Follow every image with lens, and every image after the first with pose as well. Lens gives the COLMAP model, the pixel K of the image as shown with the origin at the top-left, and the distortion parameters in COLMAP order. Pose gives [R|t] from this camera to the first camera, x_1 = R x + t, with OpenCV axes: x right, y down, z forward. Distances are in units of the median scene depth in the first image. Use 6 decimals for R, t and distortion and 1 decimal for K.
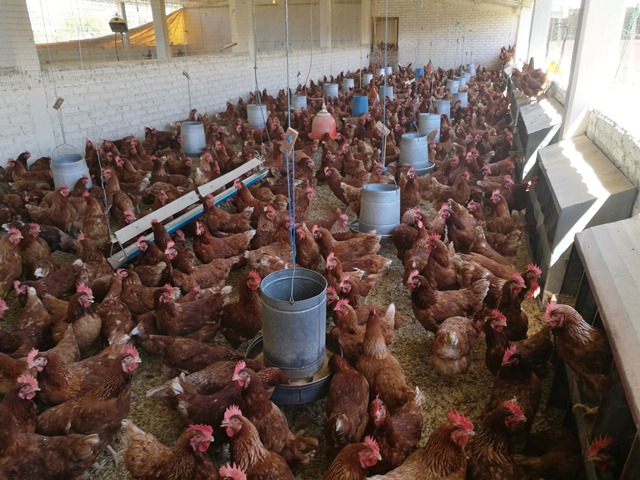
lens RADIAL K [[505.1, 0, 321.5], [0, 505.1, 242.4], [0, 0, 1]] dist [0.013475, 0.018952]
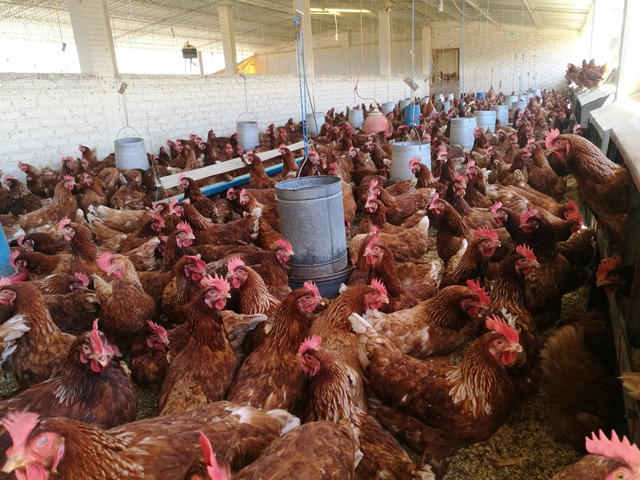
lens RADIAL K [[505.1, 0, 325.4], [0, 505.1, 240.7], [0, 0, 1]] dist [0.013475, 0.018952]
pose [[0.991606, -0.009340, -0.128961, 0.034040], [-0.003452, 0.995120, -0.098615, 0.102842], [0.129253, 0.098232, 0.986734, 0.006105]]
